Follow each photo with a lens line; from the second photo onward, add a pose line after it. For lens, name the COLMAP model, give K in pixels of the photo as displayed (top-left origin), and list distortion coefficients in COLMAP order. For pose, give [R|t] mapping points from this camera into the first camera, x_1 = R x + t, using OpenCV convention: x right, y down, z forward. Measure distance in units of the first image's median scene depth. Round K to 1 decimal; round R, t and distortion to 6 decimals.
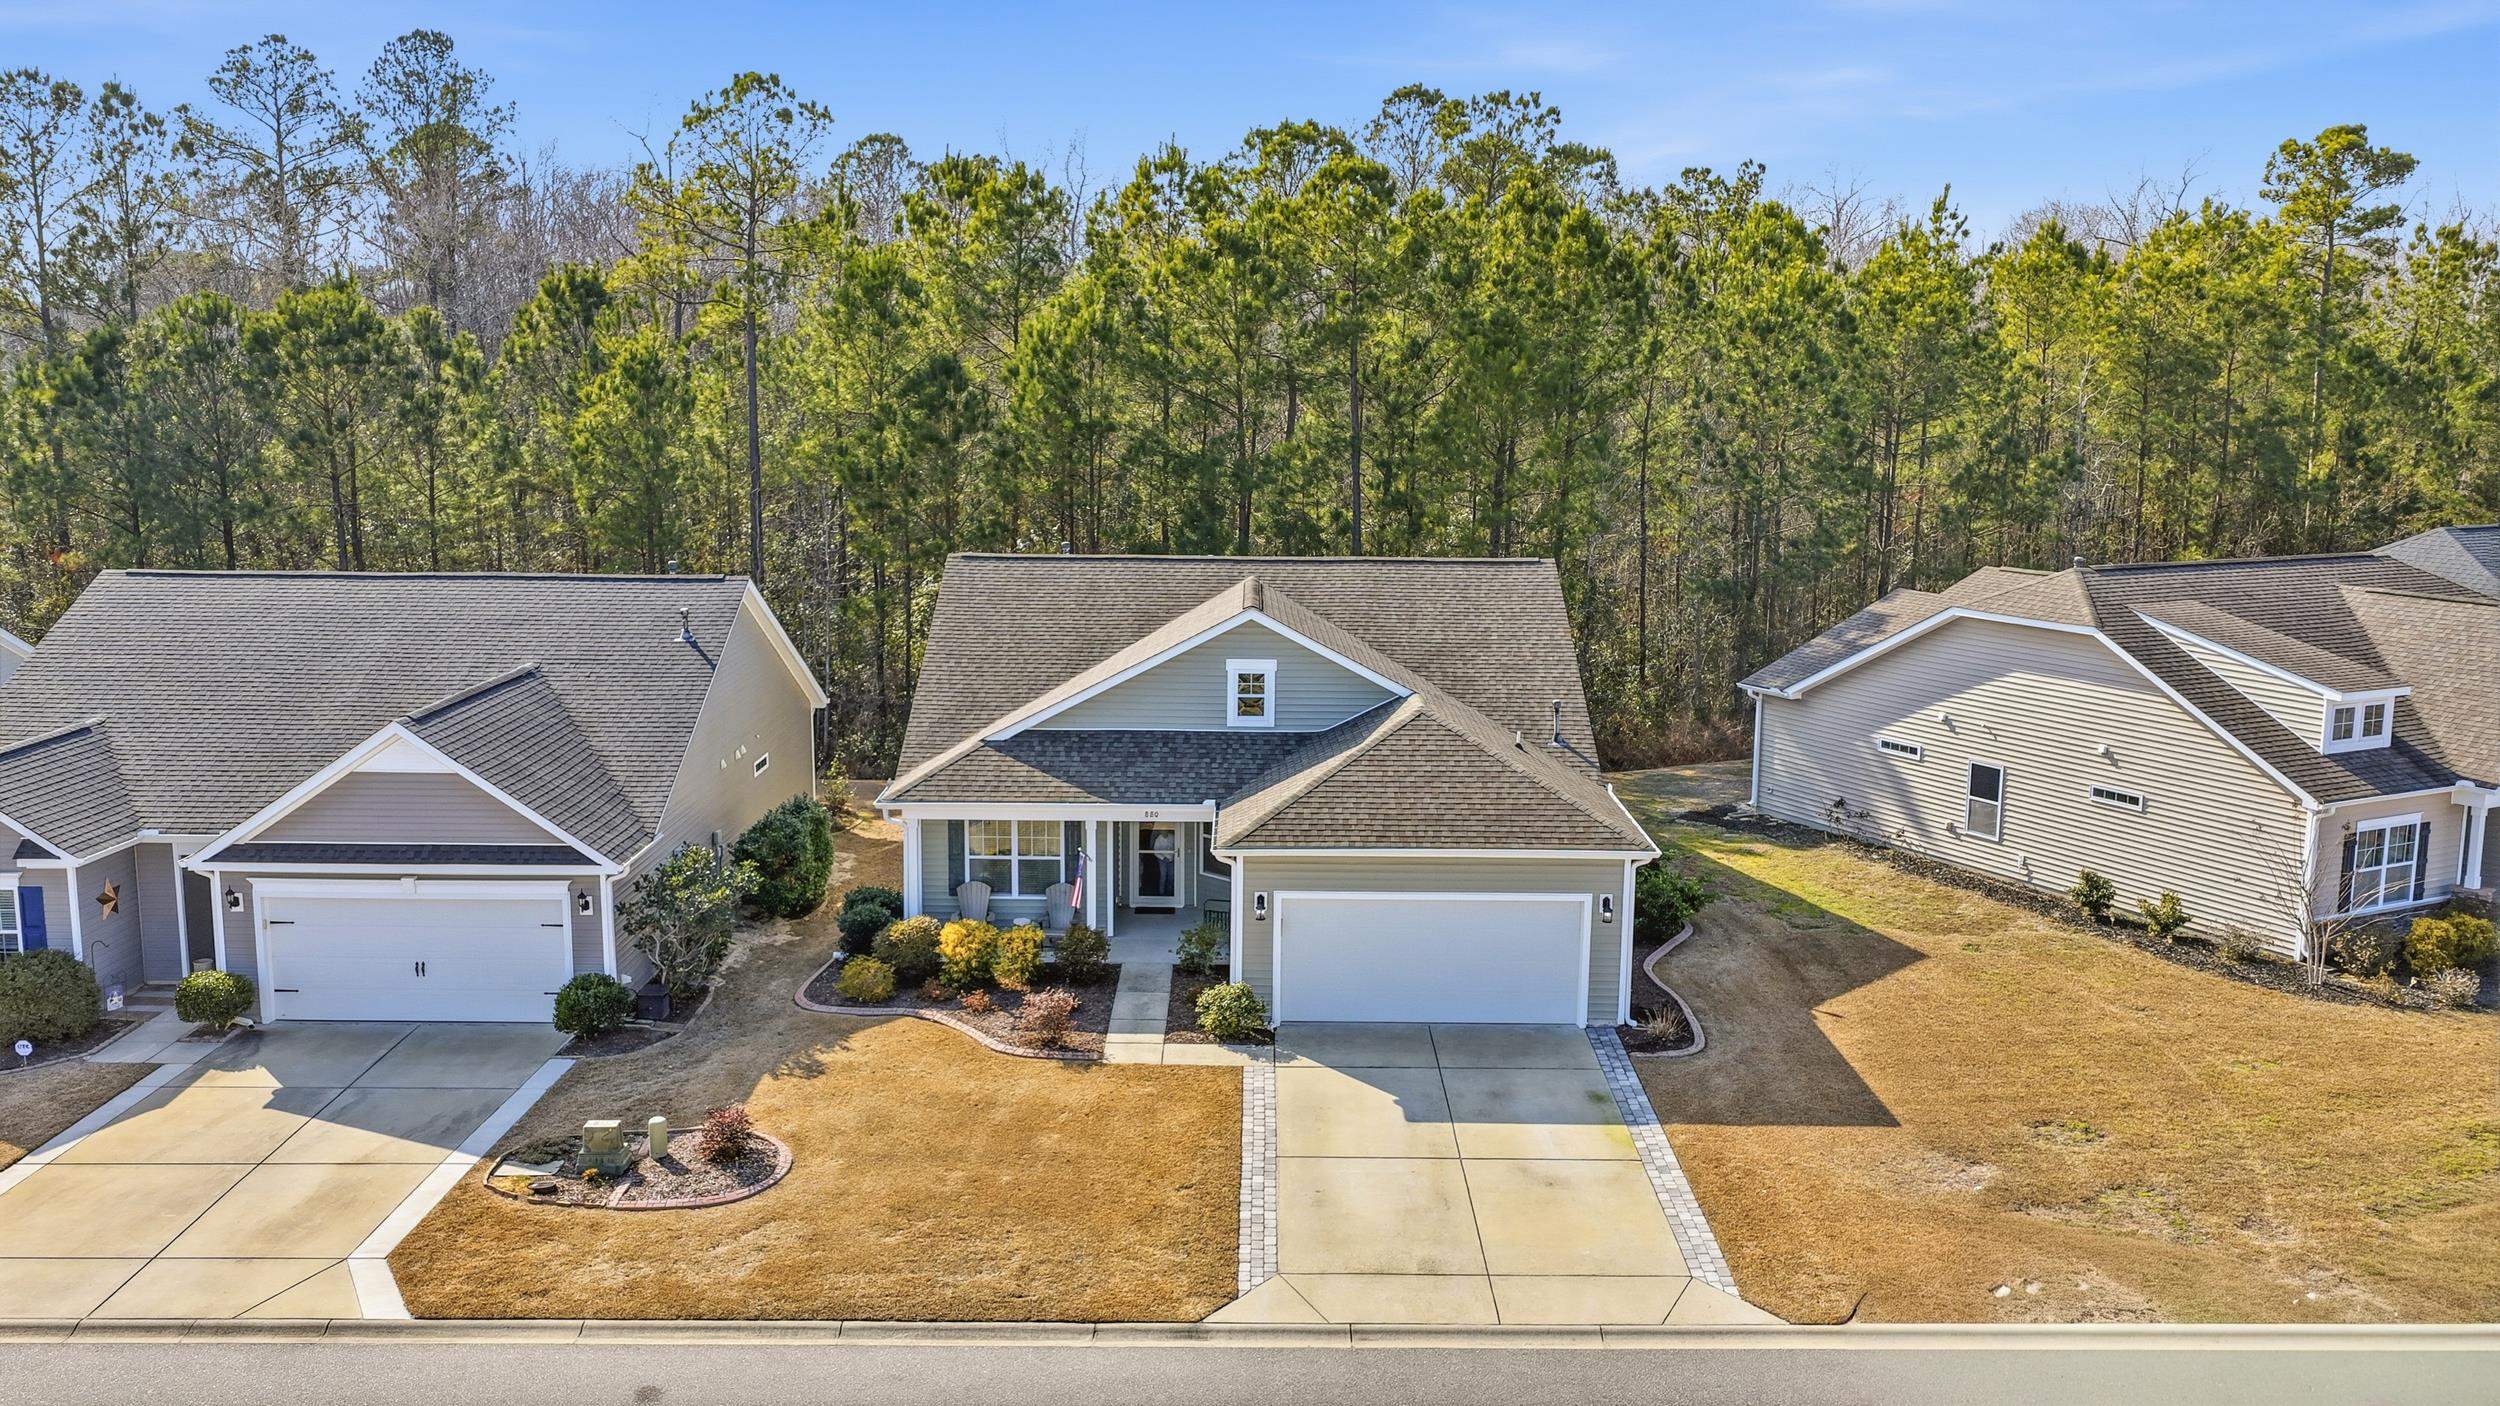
lens RADIAL K [[2073.8, 0, 1250.0], [0, 2073.8, 703.0], [0, 0, 1]] dist [0.008780, 0.008249]
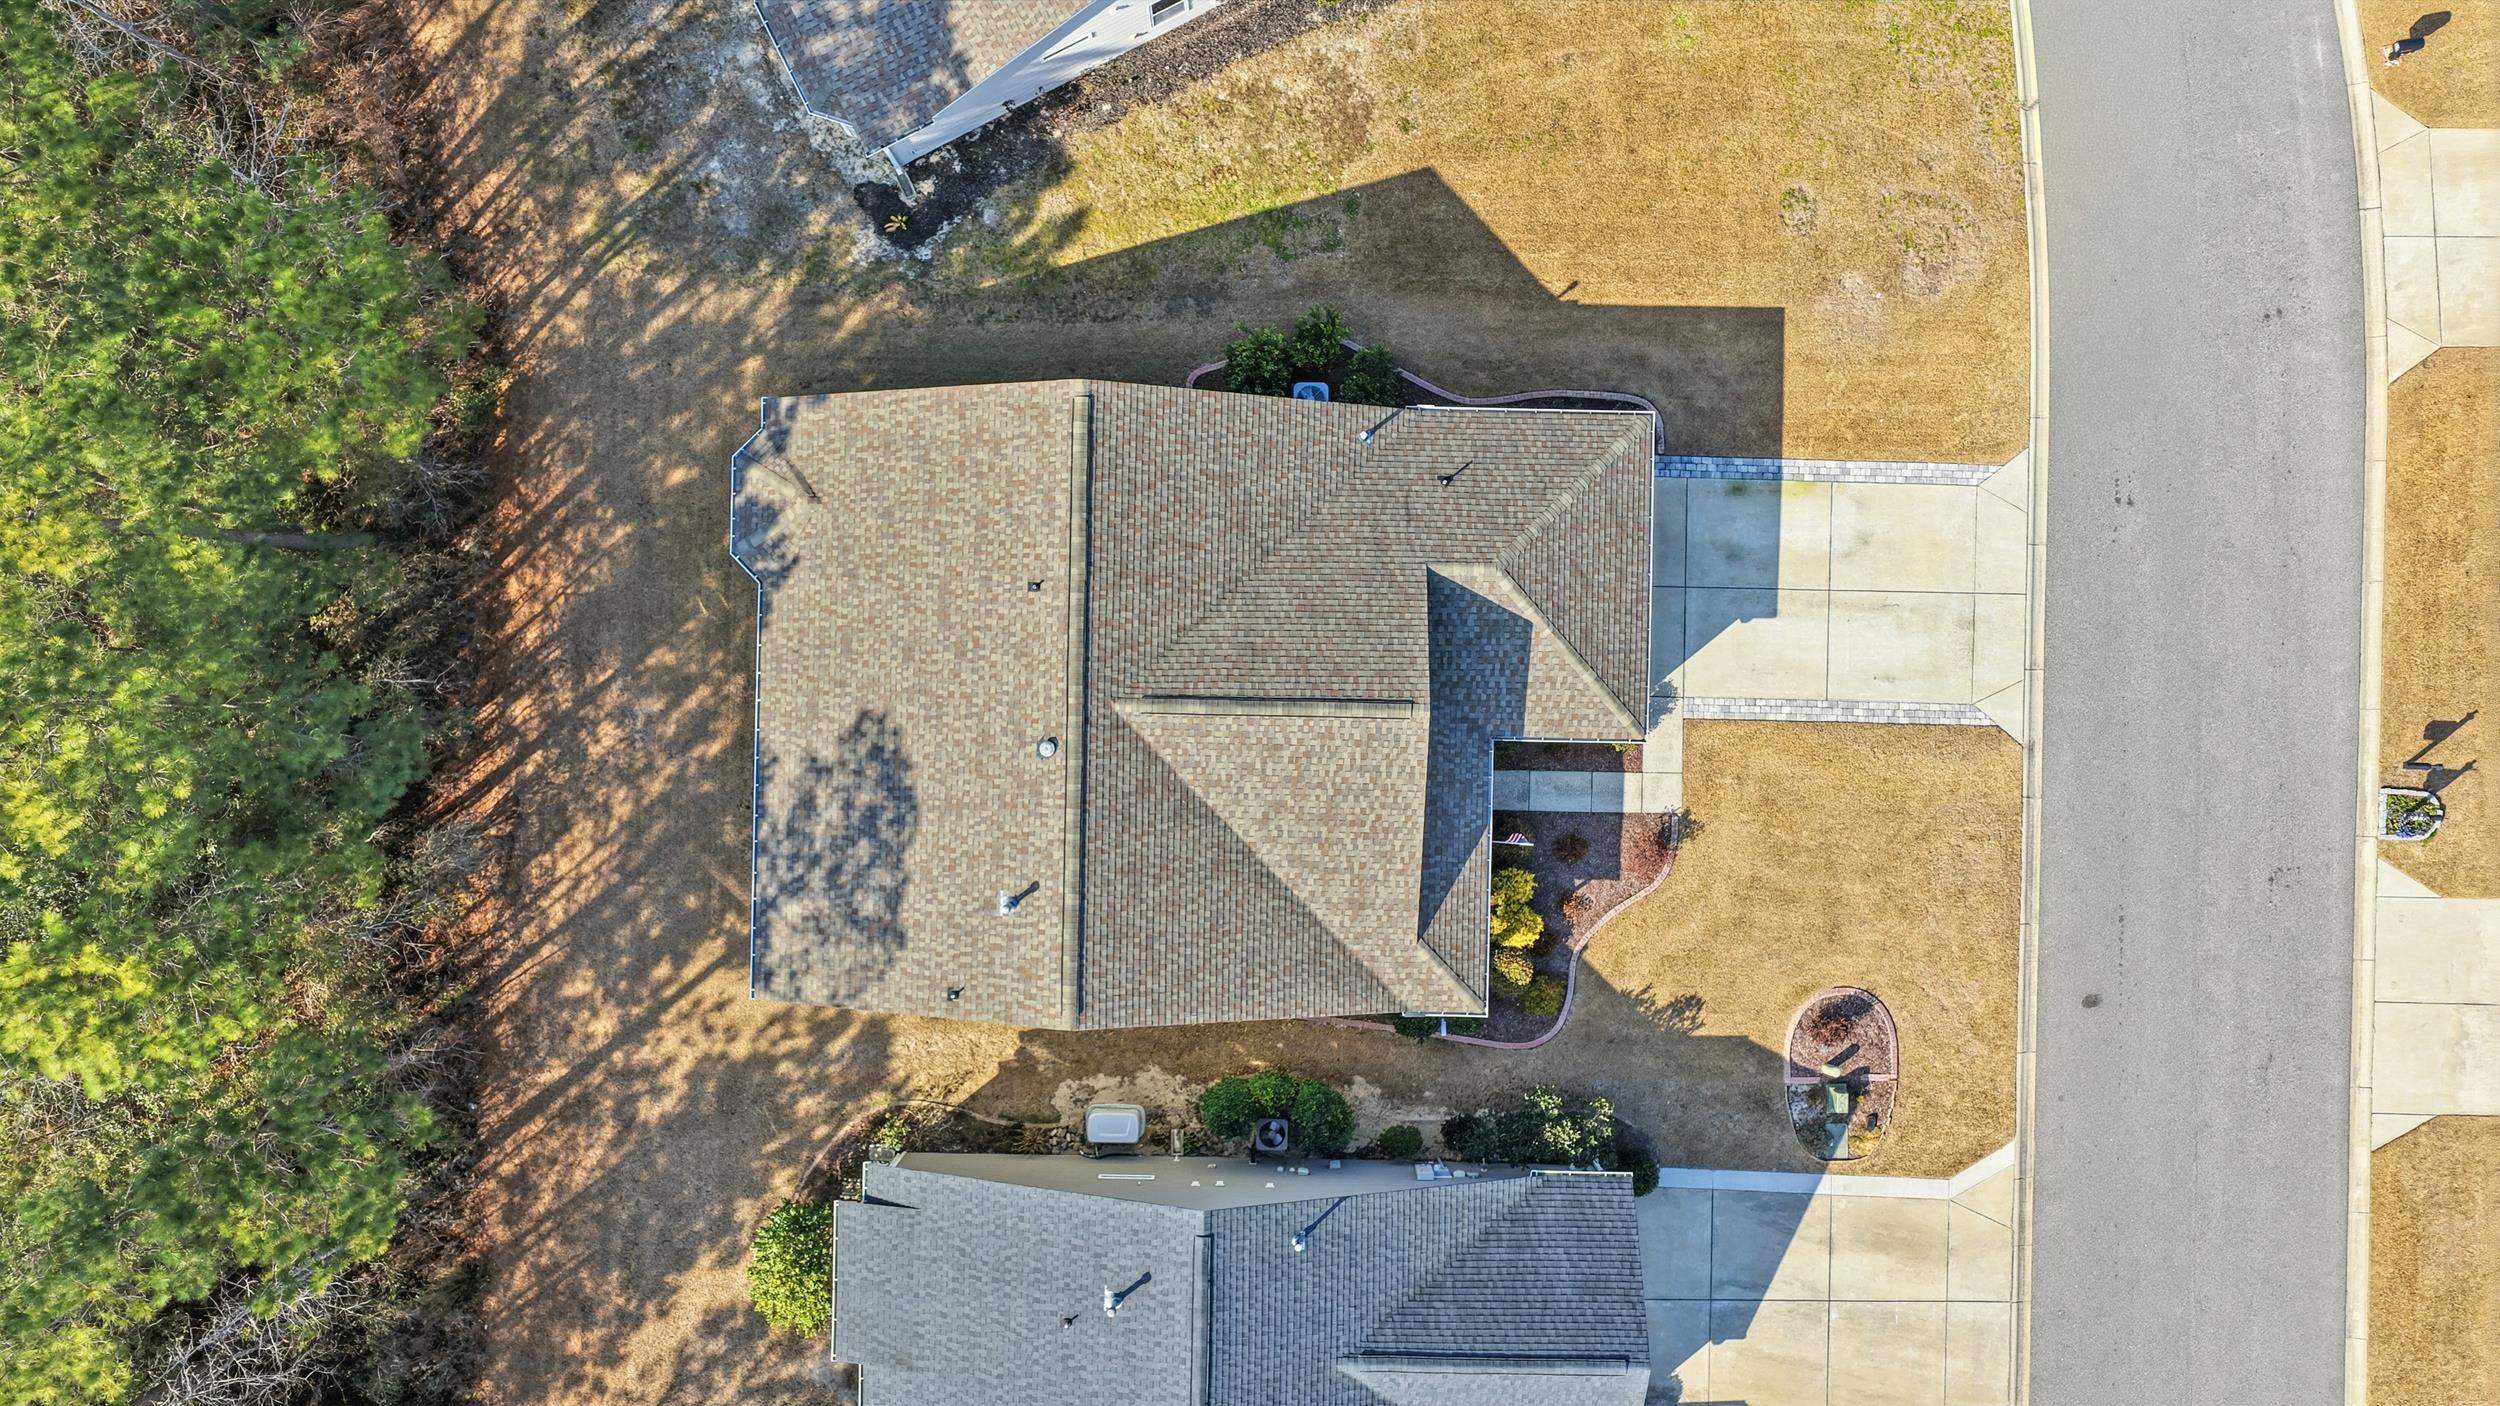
lens RADIAL K [[2073.8, 0, 1250.0], [0, 2073.8, 703.0], [0, 0, 1]] dist [0.008780, 0.008249]
pose [[0.018772, -0.999607, -0.020838, 0.034325], [0.163764, -0.017486, 0.986344, -1.395322], [-0.986321, -0.021928, 0.163372, 1.101845]]
